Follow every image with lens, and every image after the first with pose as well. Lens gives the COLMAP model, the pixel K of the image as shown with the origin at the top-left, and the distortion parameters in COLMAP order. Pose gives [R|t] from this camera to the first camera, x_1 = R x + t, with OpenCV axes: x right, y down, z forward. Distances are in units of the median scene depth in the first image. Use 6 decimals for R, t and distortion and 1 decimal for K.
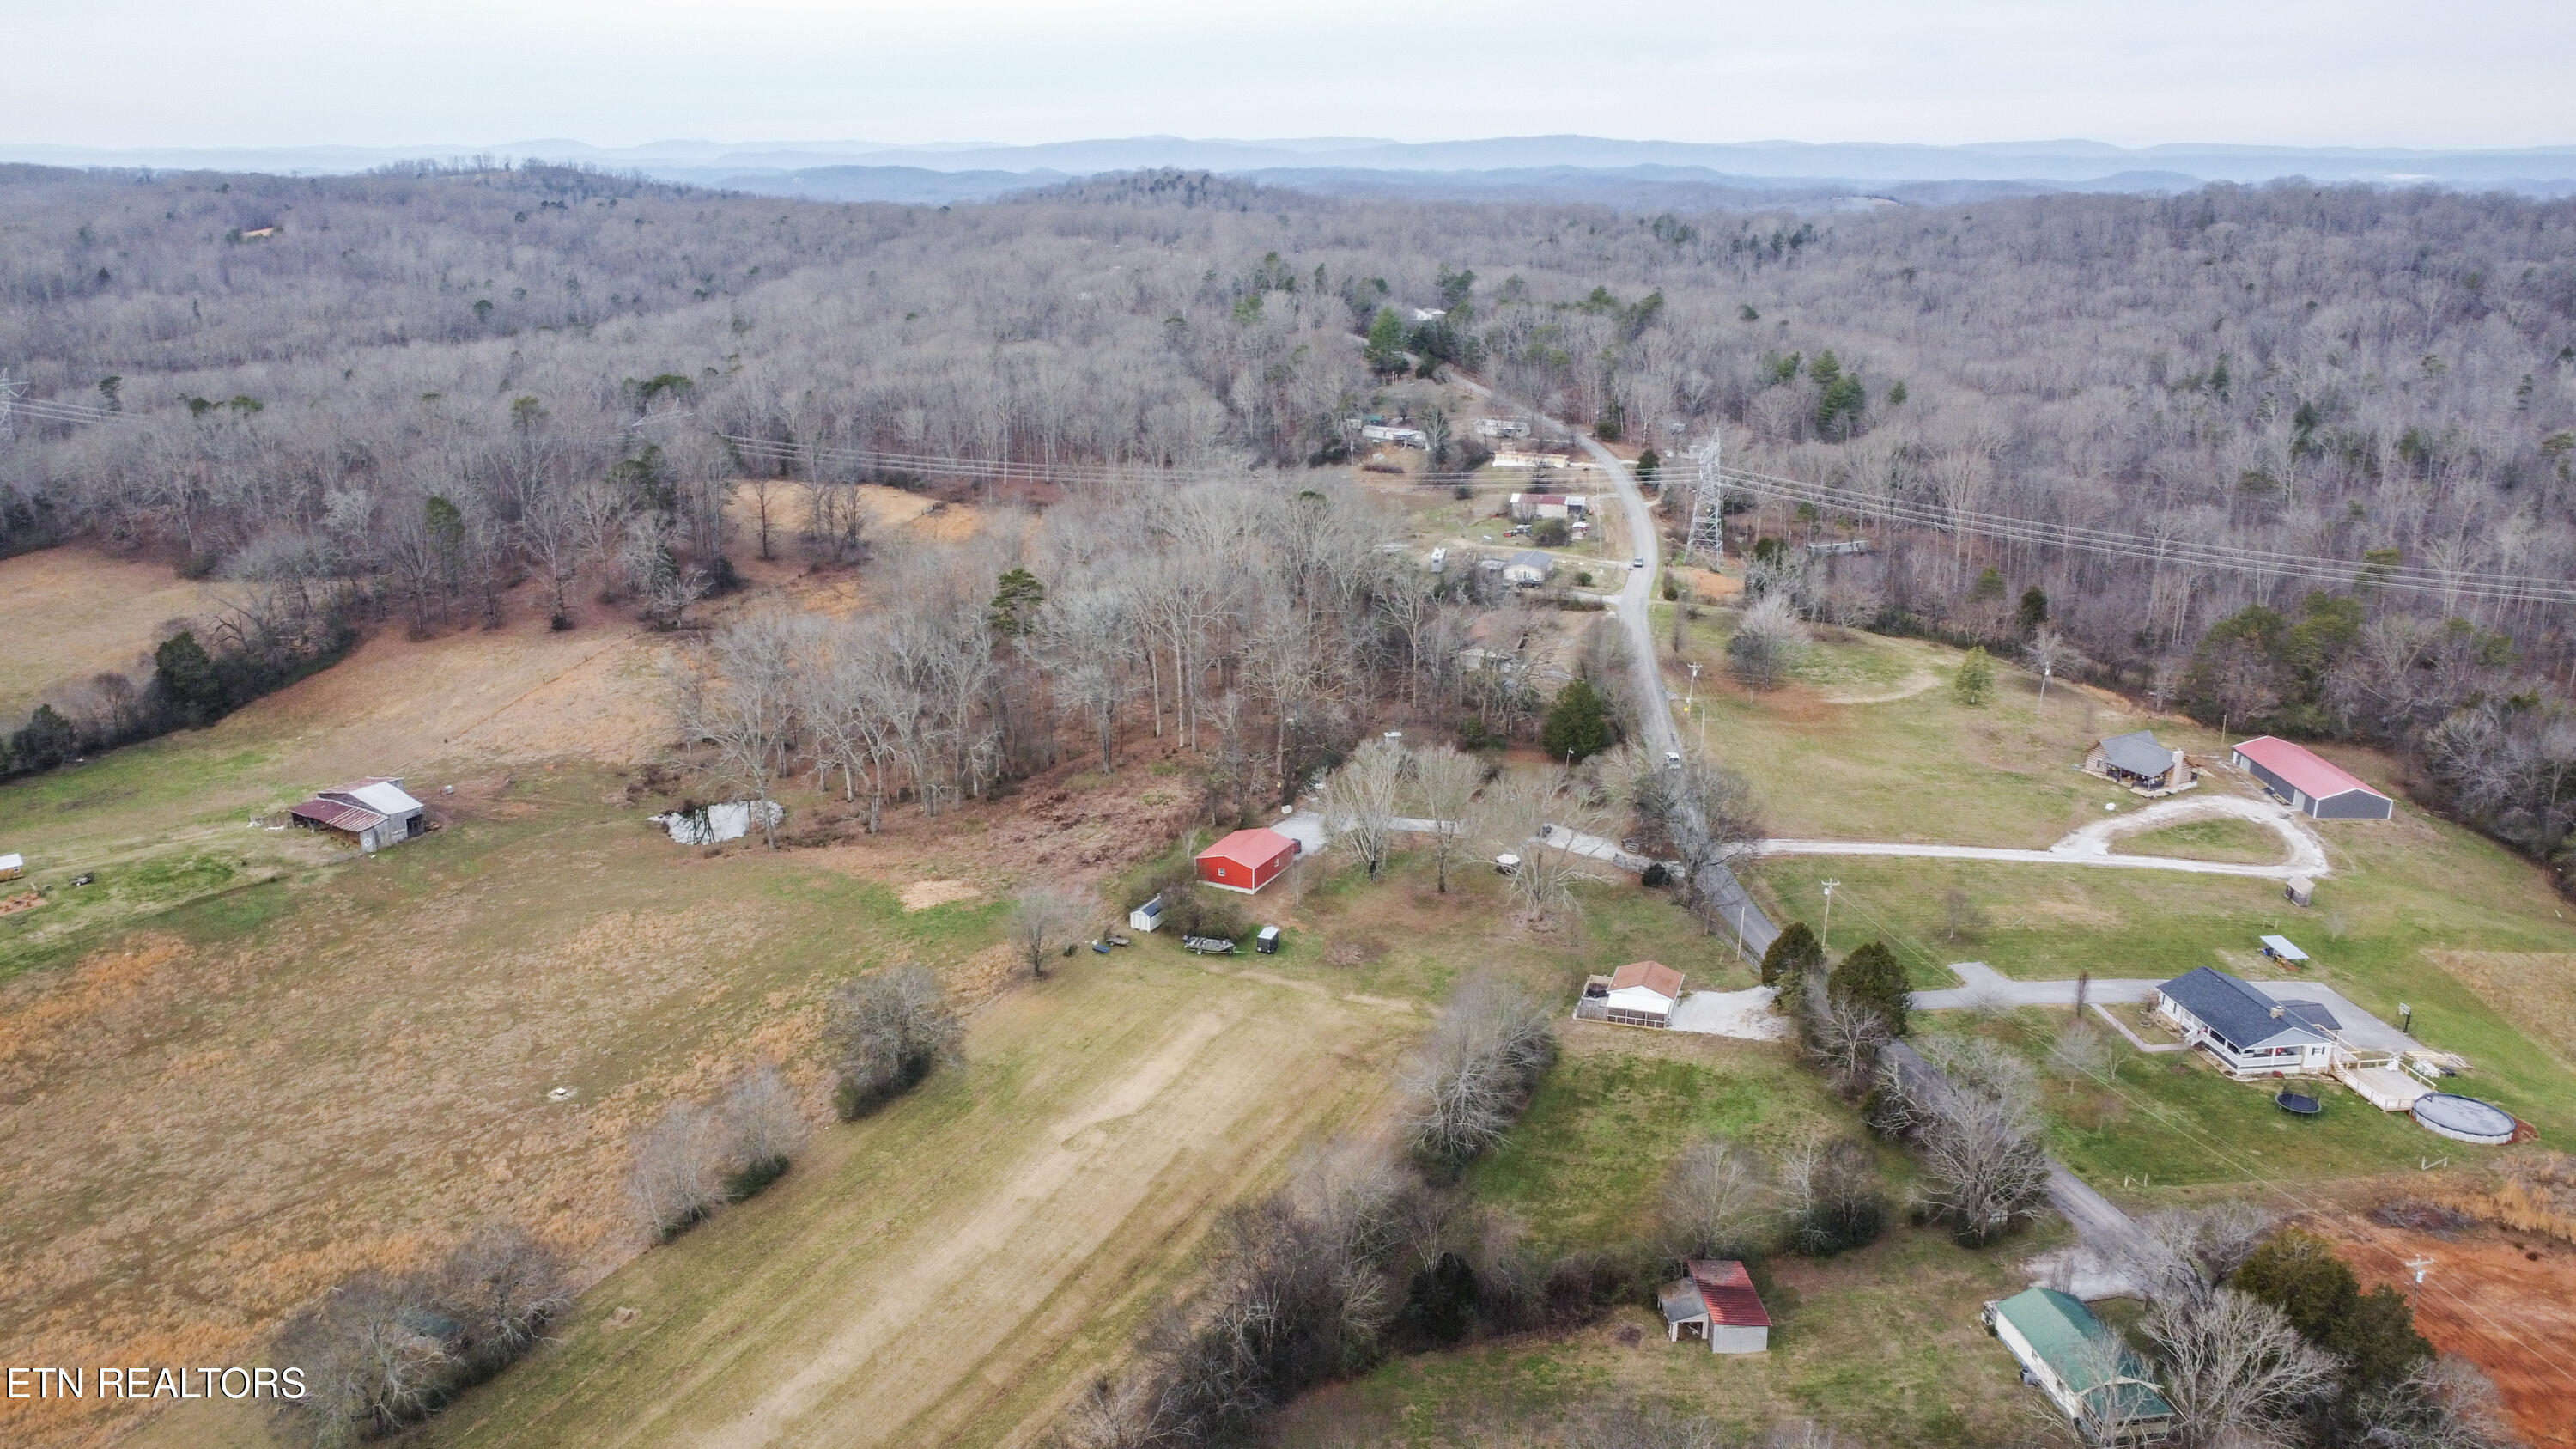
lens RADIAL K [[1904.9, 0, 1274.5], [0, 1904.9, 765.5], [0, 0, 1]] dist [-0.184856, 0.334161]
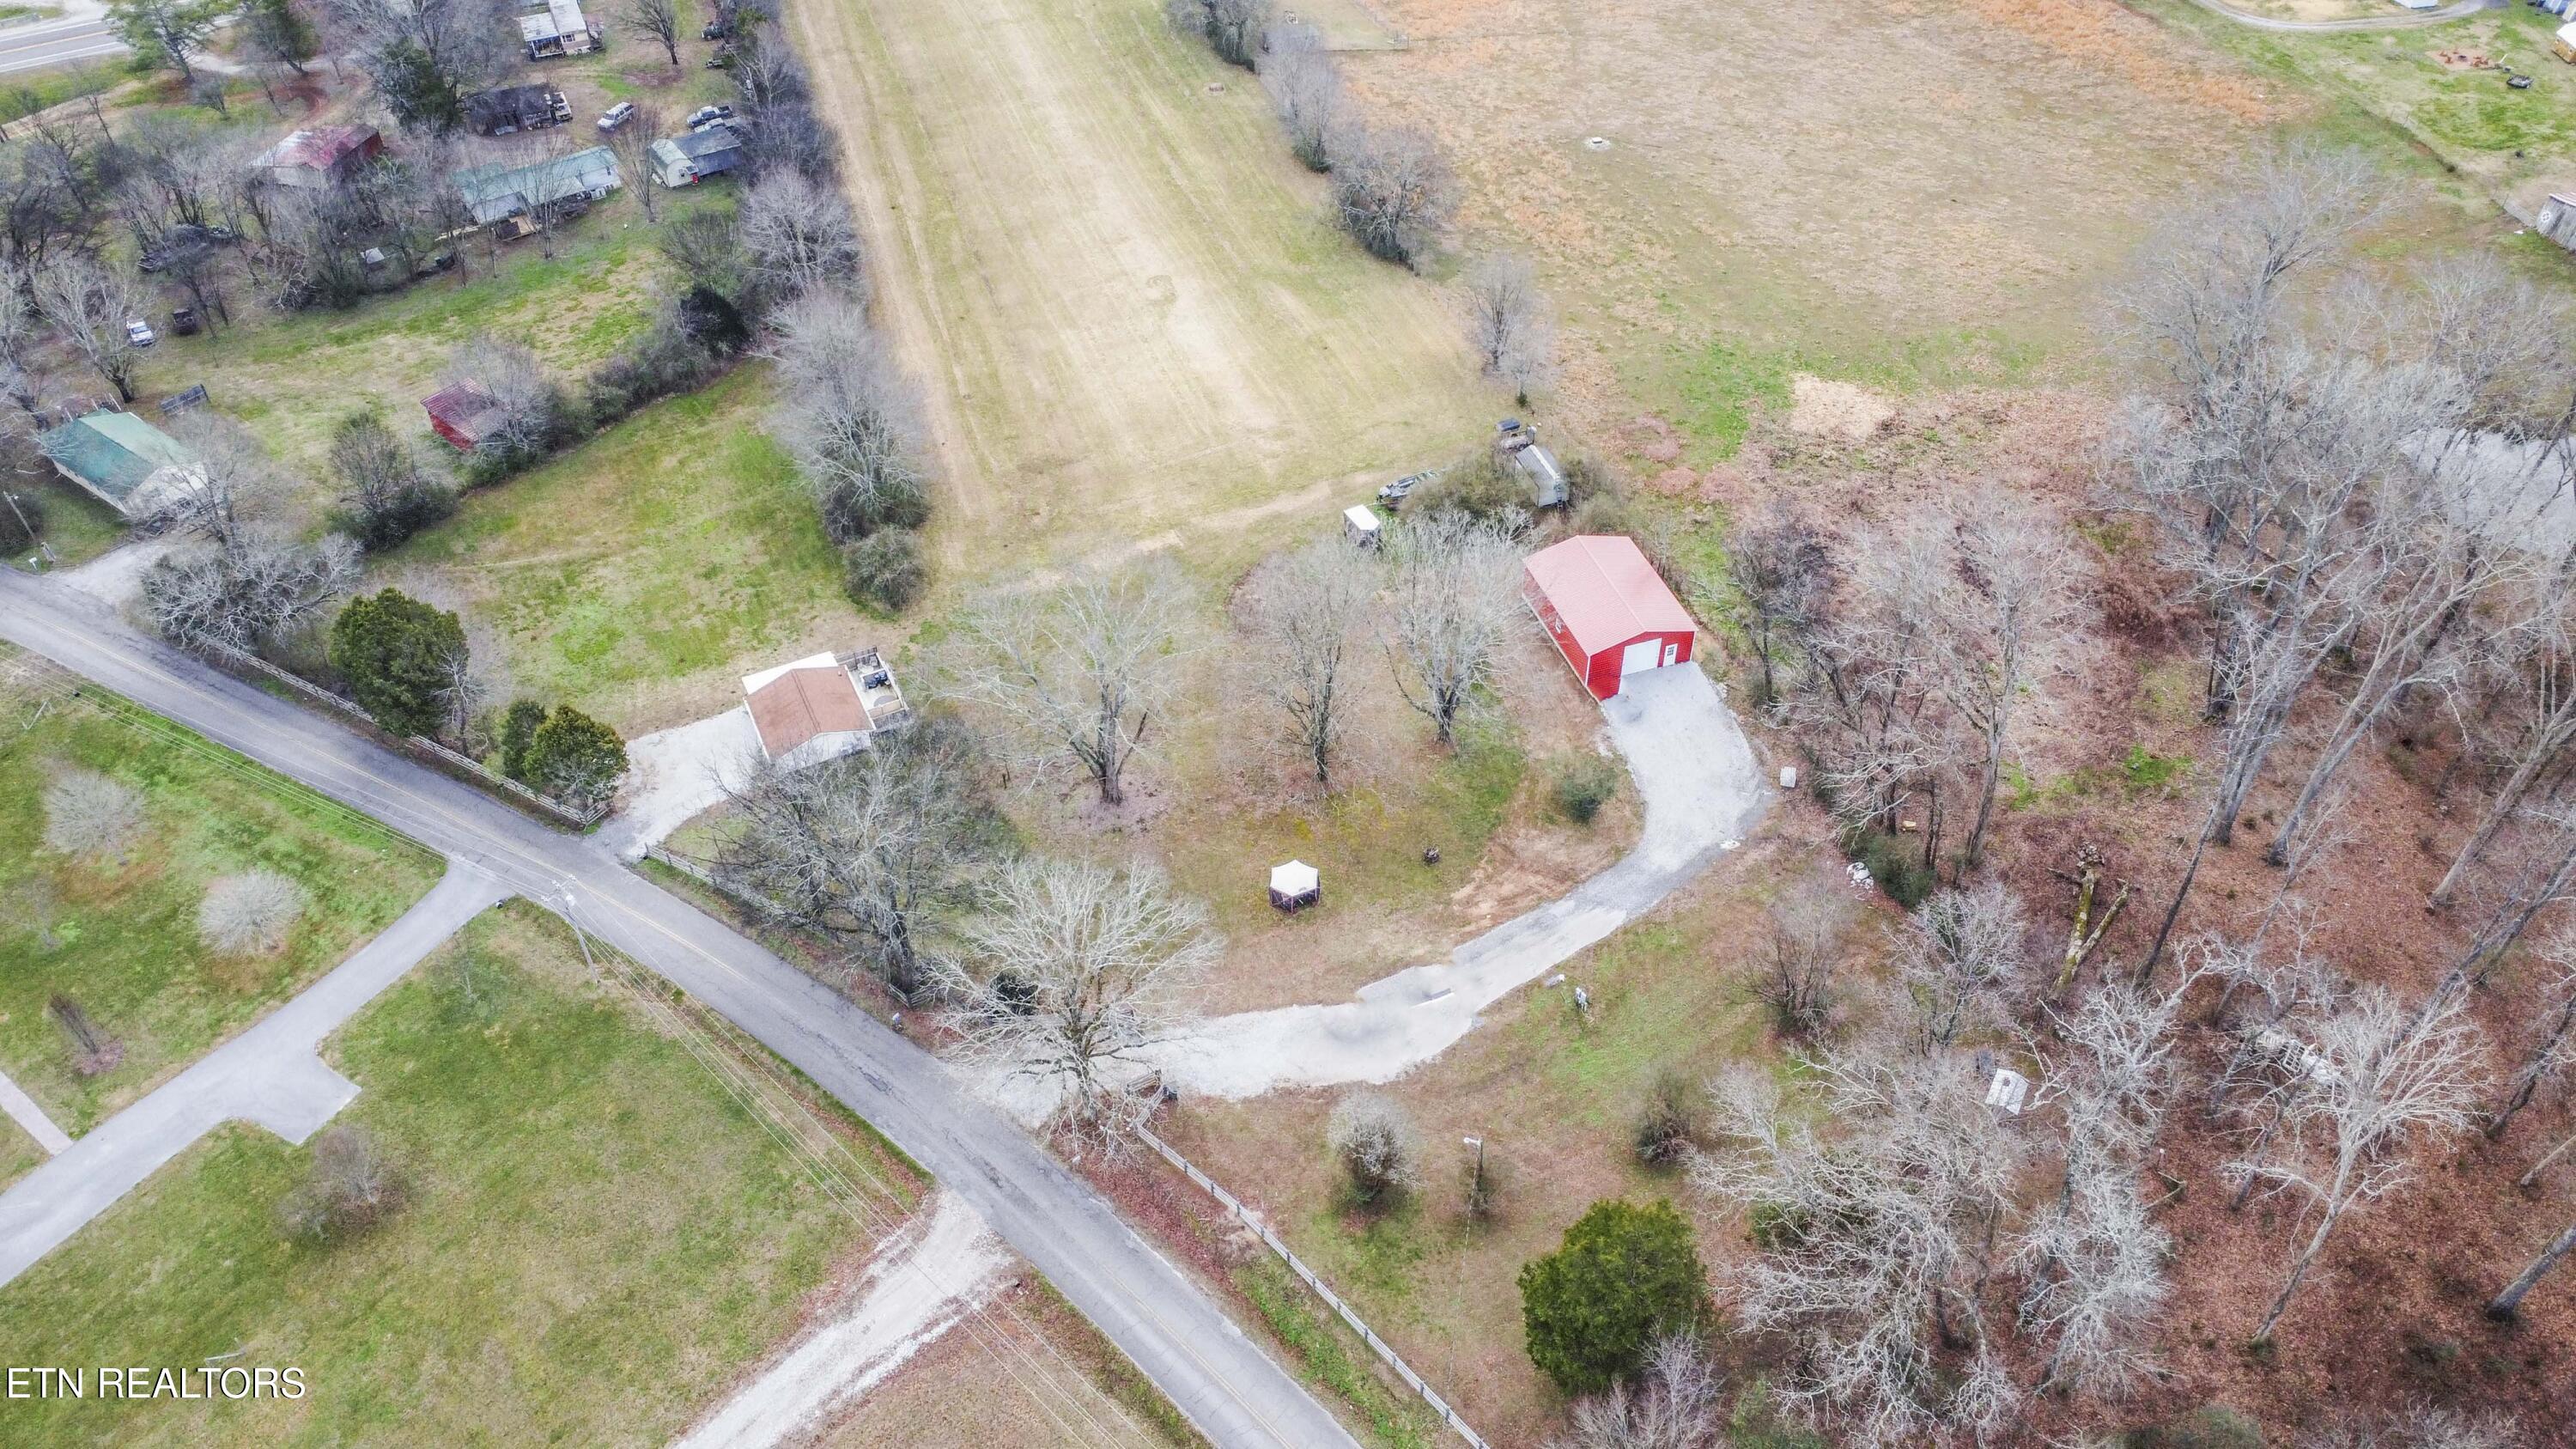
lens RADIAL K [[1916.0, 0, 1283.6], [0, 1916.0, 732.5], [0, 0, 1]] dist [-0.138741, 0.205122]
pose [[-0.704938, 0.487660, -0.515024, 0.299443], [-0.207379, 0.552689, 0.807173, -0.304947], [0.678275, 0.675812, -0.288481, 0.939431]]
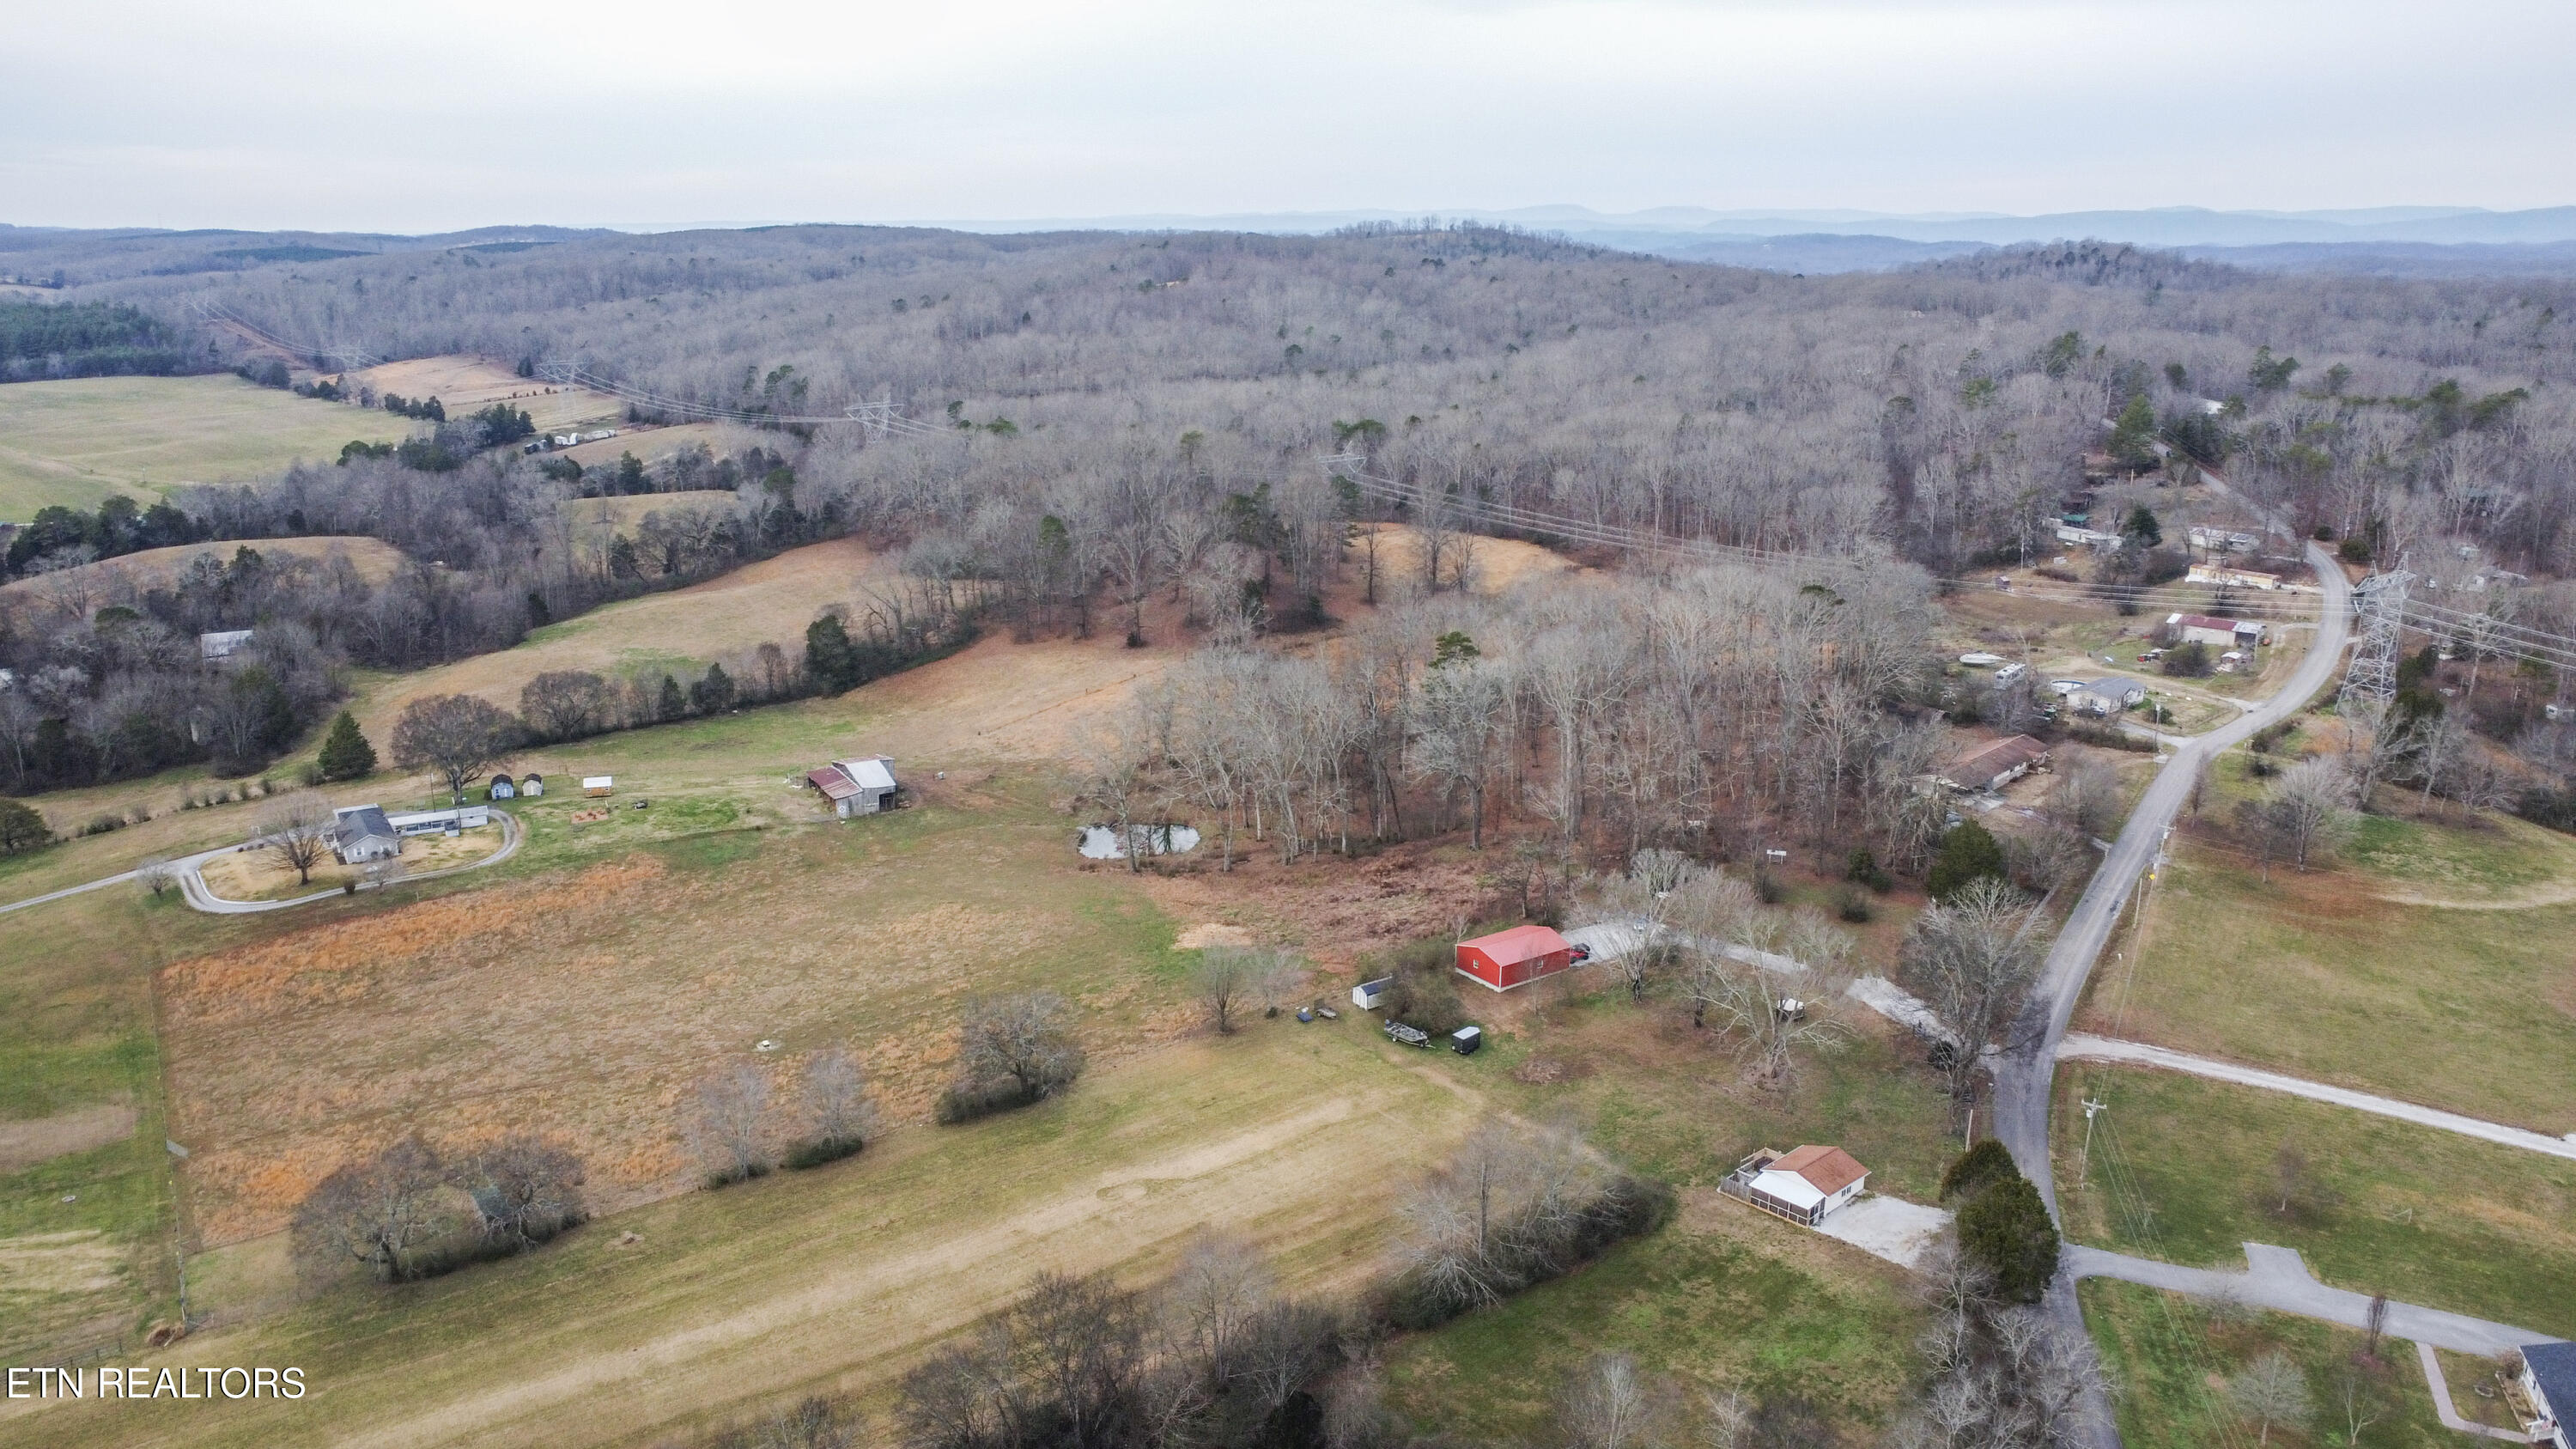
lens RADIAL K [[1916.0, 0, 1283.6], [0, 1916.0, 732.5], [0, 0, 1]] dist [-0.138741, 0.205122]
pose [[0.879079, 0.122329, -0.460712, 0.257798], [-0.146149, 0.989129, -0.016230, -0.023712], [0.453718, 0.081600, 0.887401, 0.083042]]
